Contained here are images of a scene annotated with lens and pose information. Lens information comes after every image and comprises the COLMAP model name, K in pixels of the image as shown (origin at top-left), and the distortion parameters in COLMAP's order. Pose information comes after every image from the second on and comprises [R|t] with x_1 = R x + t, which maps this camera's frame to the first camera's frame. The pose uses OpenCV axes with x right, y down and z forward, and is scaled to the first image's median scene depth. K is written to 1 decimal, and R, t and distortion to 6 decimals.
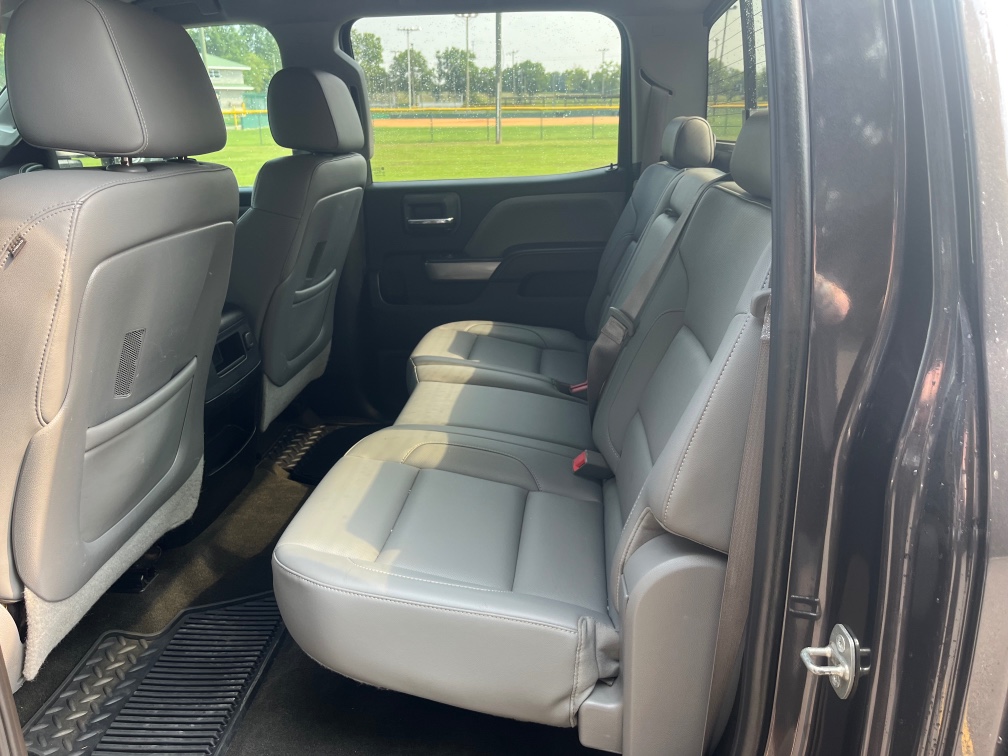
lens RADIAL K [[771.7, 0, 510.7], [0, 771.7, 374.0], [0, 0, 1]] dist [0.042172, -0.061416]
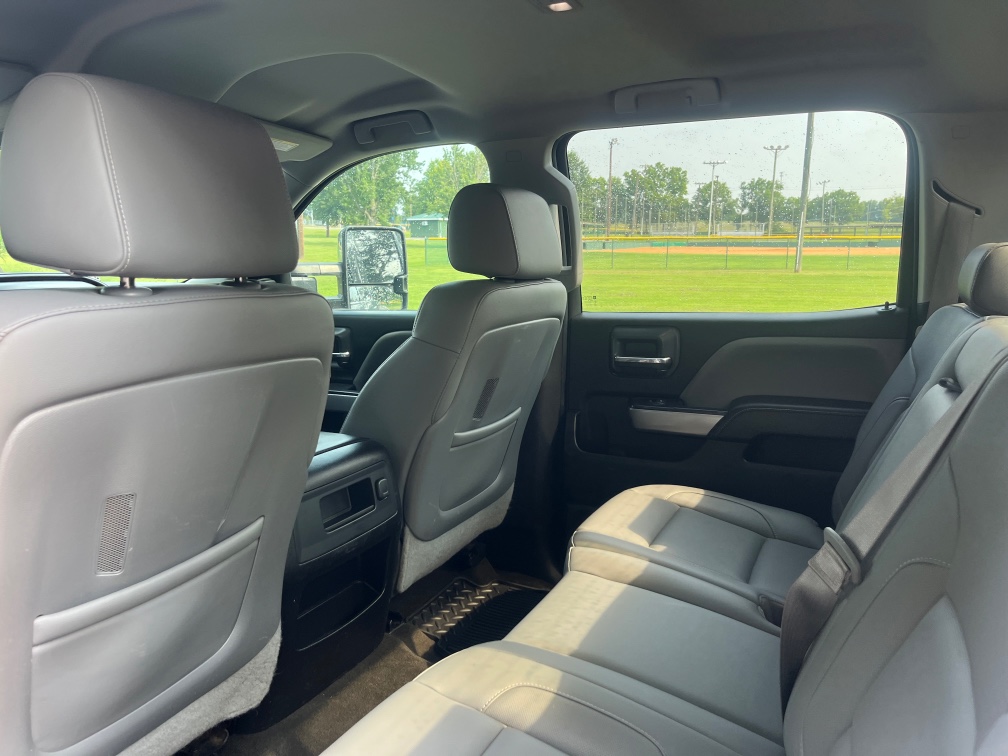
lens RADIAL K [[771.7, 0, 498.9], [0, 771.7, 378.9], [0, 0, 1]] dist [0.042172, -0.061416]
pose [[0.927172, 0.077682, -0.366493, 0.068779], [-0.130820, 0.983818, -0.122424, -0.061654], [0.351052, 0.161453, 0.922331, 0.199206]]
